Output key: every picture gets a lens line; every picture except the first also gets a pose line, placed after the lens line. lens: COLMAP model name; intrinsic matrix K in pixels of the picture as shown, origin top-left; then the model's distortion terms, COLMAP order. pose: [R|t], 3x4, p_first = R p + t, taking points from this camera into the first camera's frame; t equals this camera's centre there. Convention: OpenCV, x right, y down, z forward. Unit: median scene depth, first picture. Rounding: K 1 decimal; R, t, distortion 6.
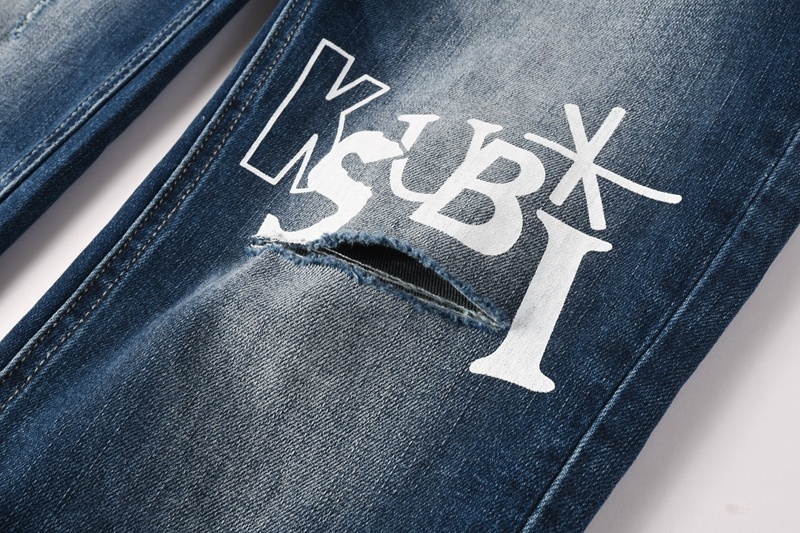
lens RADIAL K [[864.3, 0, 400.0], [0, 864.3, 266.5], [0, 0, 1]] dist [0.015059, -0.006786]
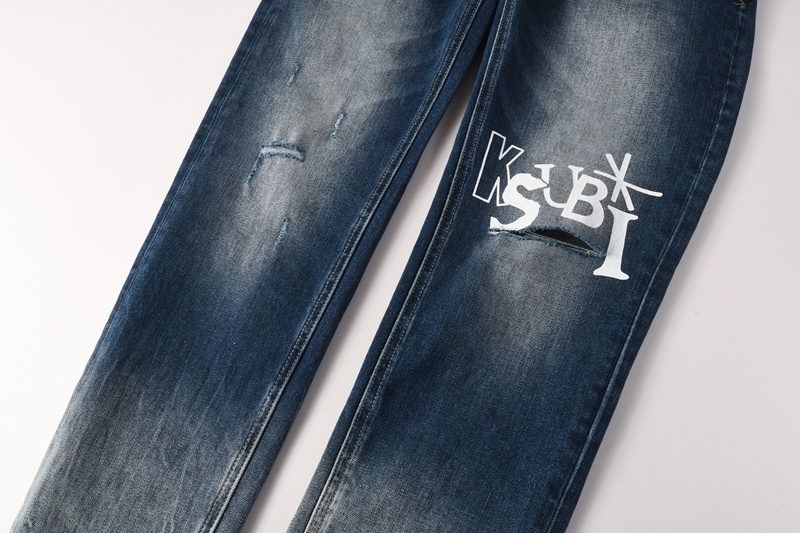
lens RADIAL K [[580.1, 0, 400.0], [0, 580.1, 266.5], [0, 0, 1]] dist [-0.028021, 0.000833]
pose [[0.988121, -0.126101, 0.087839, -0.571695], [0.109524, 0.978796, 0.173096, -0.236314], [-0.107804, -0.161419, 0.980980, -0.558654]]
